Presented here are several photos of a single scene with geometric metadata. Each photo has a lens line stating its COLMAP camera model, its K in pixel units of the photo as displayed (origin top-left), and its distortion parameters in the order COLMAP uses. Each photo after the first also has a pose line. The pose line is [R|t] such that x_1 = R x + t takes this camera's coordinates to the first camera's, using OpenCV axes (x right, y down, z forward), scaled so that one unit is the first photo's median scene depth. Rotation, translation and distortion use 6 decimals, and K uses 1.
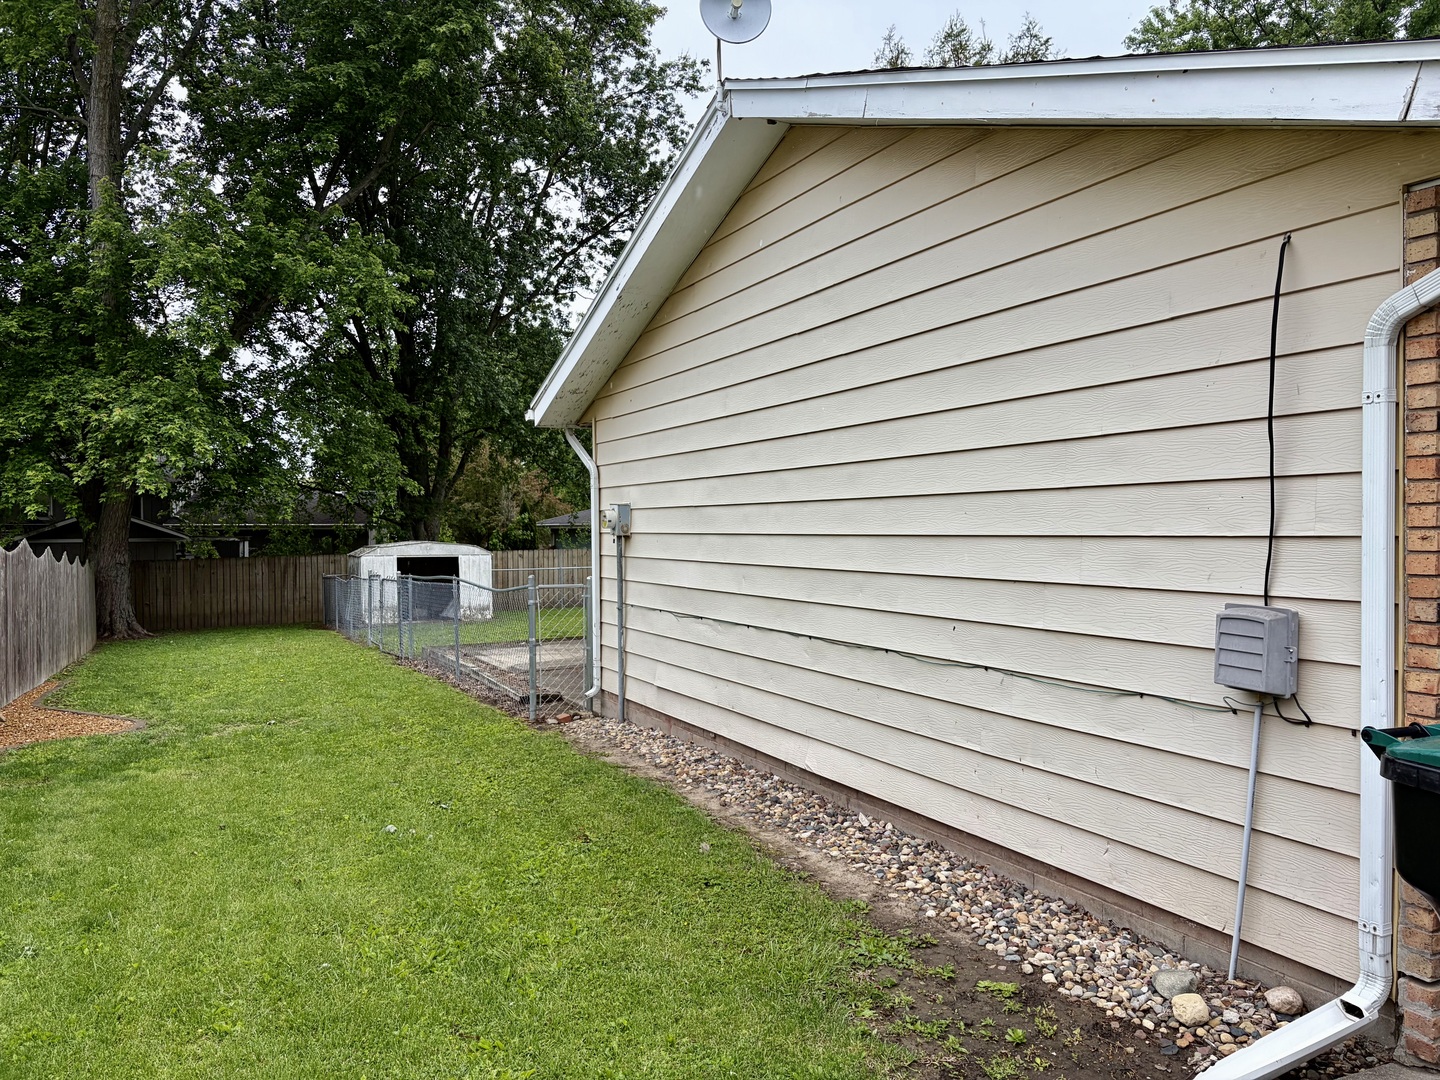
lens RADIAL K [[1098.1, 0, 724.0], [0, 1098.1, 544.7], [0, 0, 1]] dist [0.061000, -0.066819]
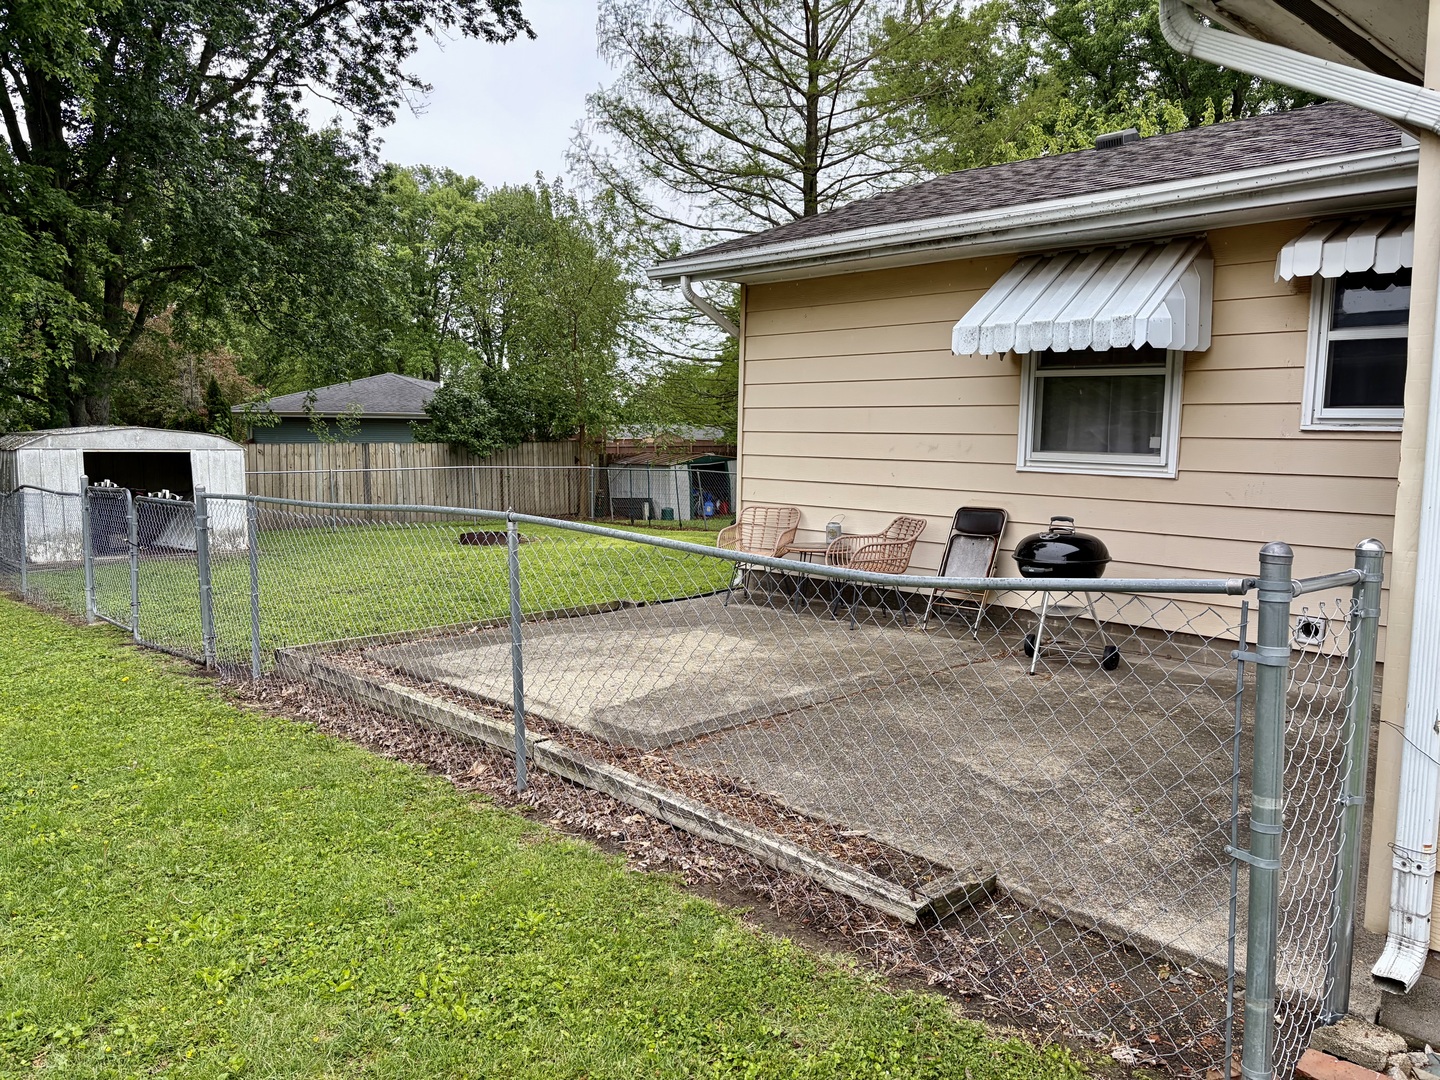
lens RADIAL K [[1106.6, 0, 715.4], [0, 1106.6, 539.7], [0, 0, 1]] dist [0.028854, 0.002757]
pose [[0.956602, -0.009904, 0.291228, -0.125109], [-0.014992, 0.996426, 0.083131, 0.002798], [-0.291011, -0.083889, 0.953035, 0.268954]]
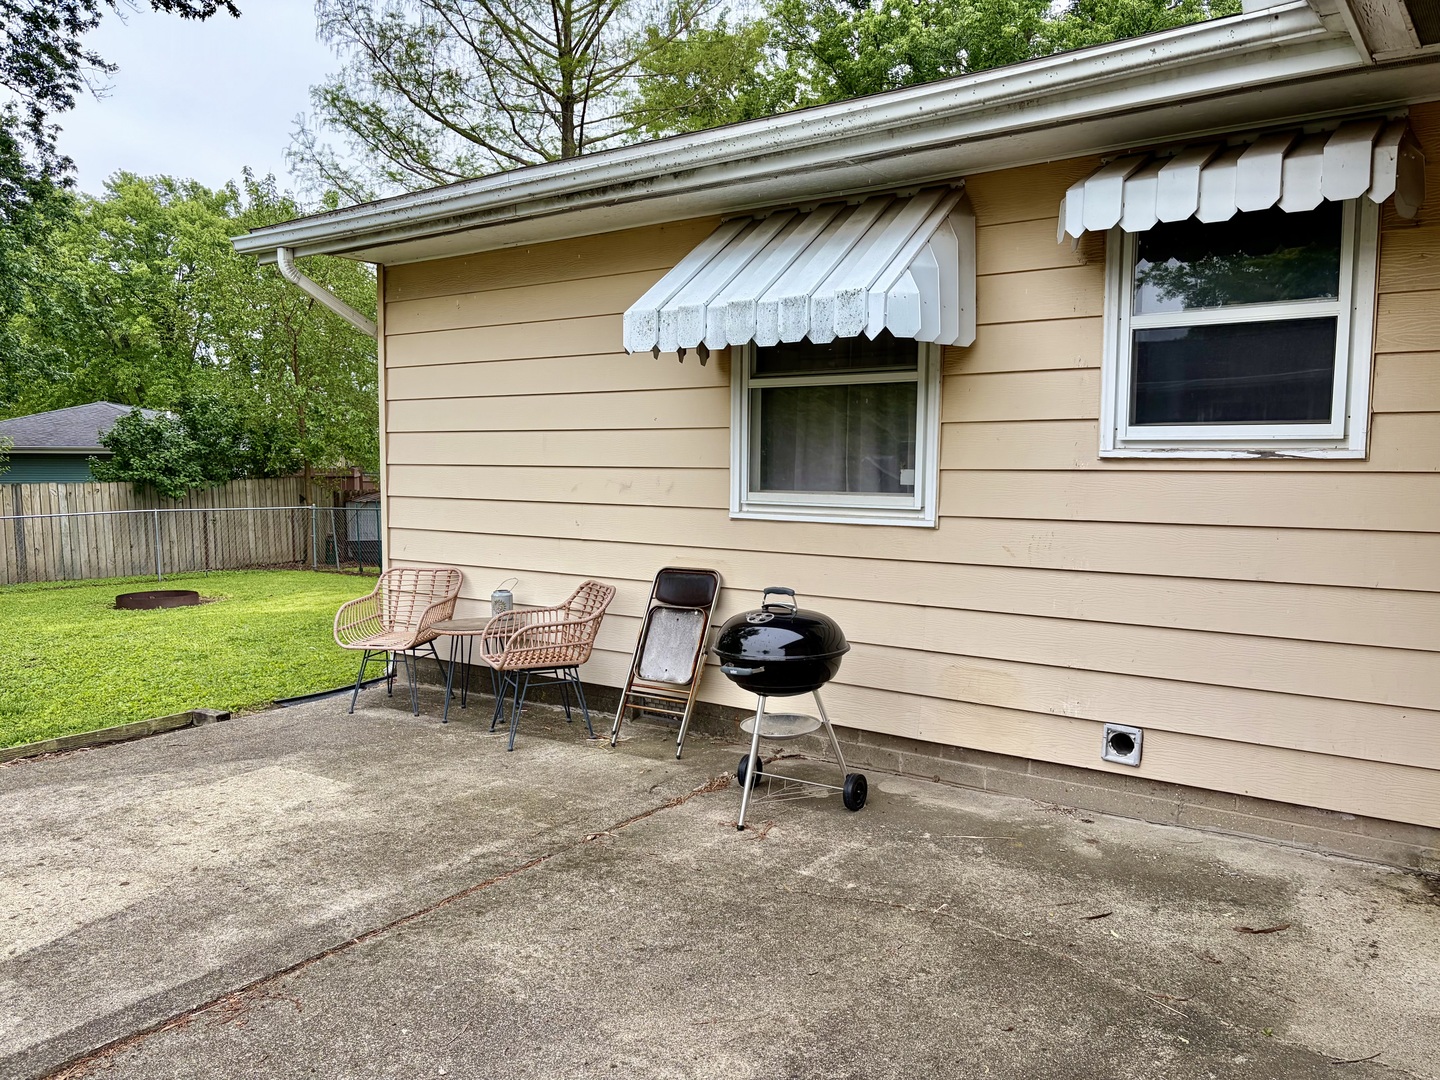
lens RADIAL K [[1098.1, 0, 724.0], [0, 1098.1, 544.7], [0, 0, 1]] dist [0.061000, -0.066819]
pose [[0.886267, -0.026521, 0.462414, -0.066619], [-0.000652, 0.998287, 0.058505, 0.000910], [-0.463173, -0.052152, 0.884732, 0.335941]]
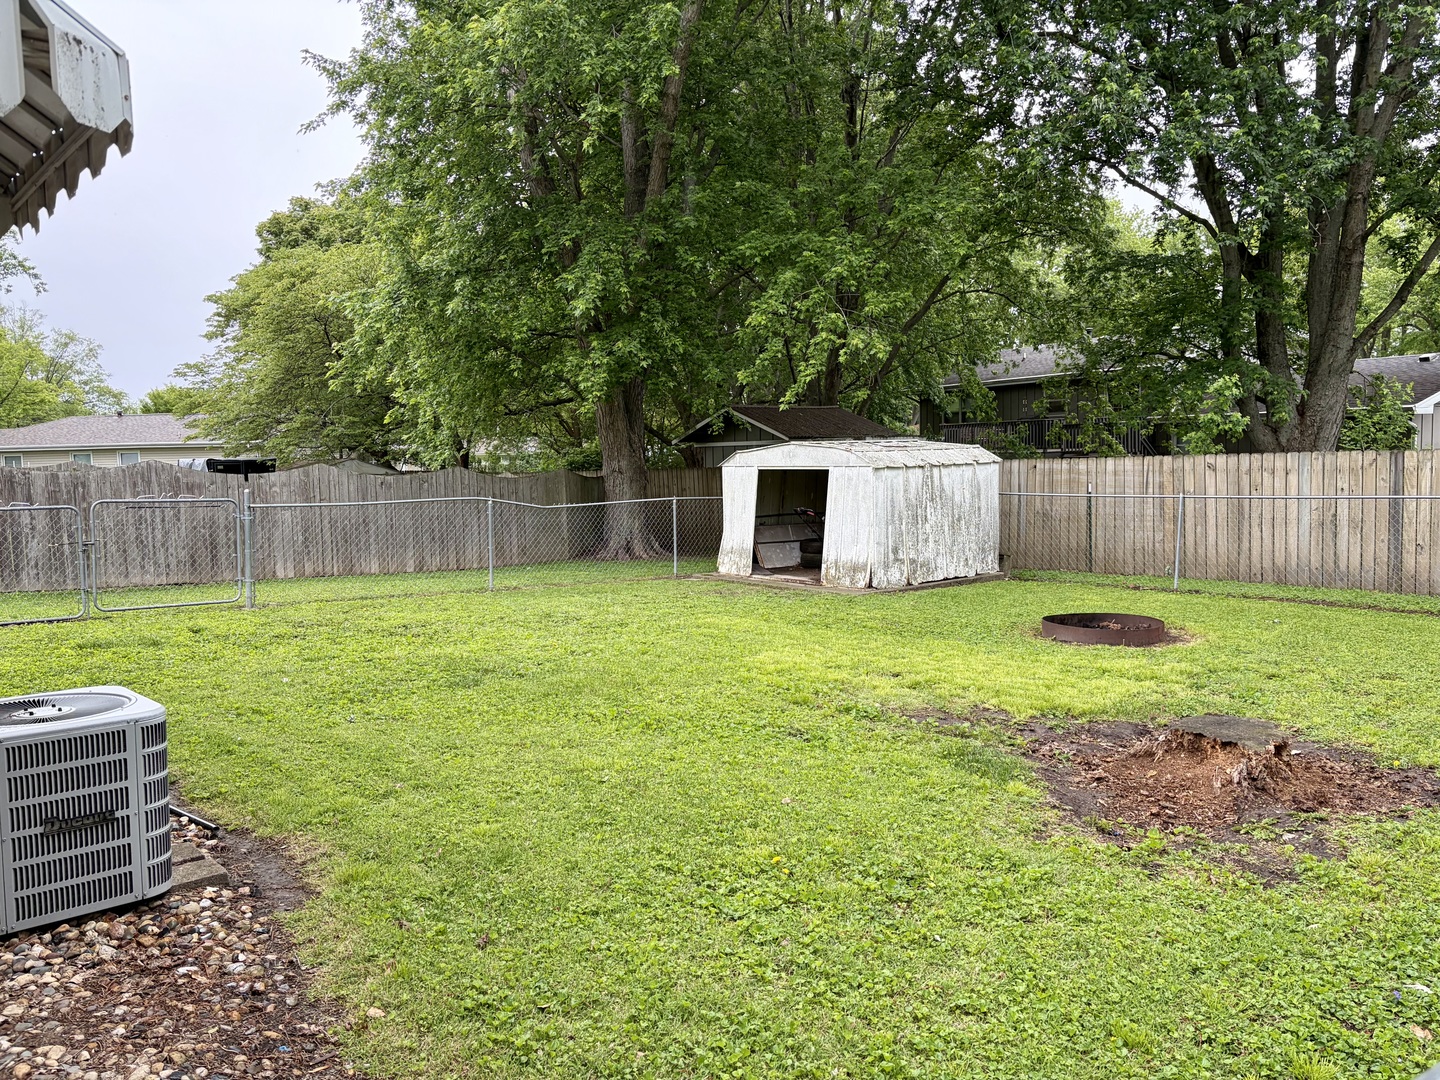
lens RADIAL K [[1098.1, 0, 724.0], [0, 1098.1, 544.7], [0, 0, 1]] dist [0.061000, -0.066819]
pose [[0.253417, 0.085766, -0.963548, 0.251896], [0.009694, 0.995787, 0.091185, -0.002427], [0.967308, -0.032449, 0.251518, 0.725765]]
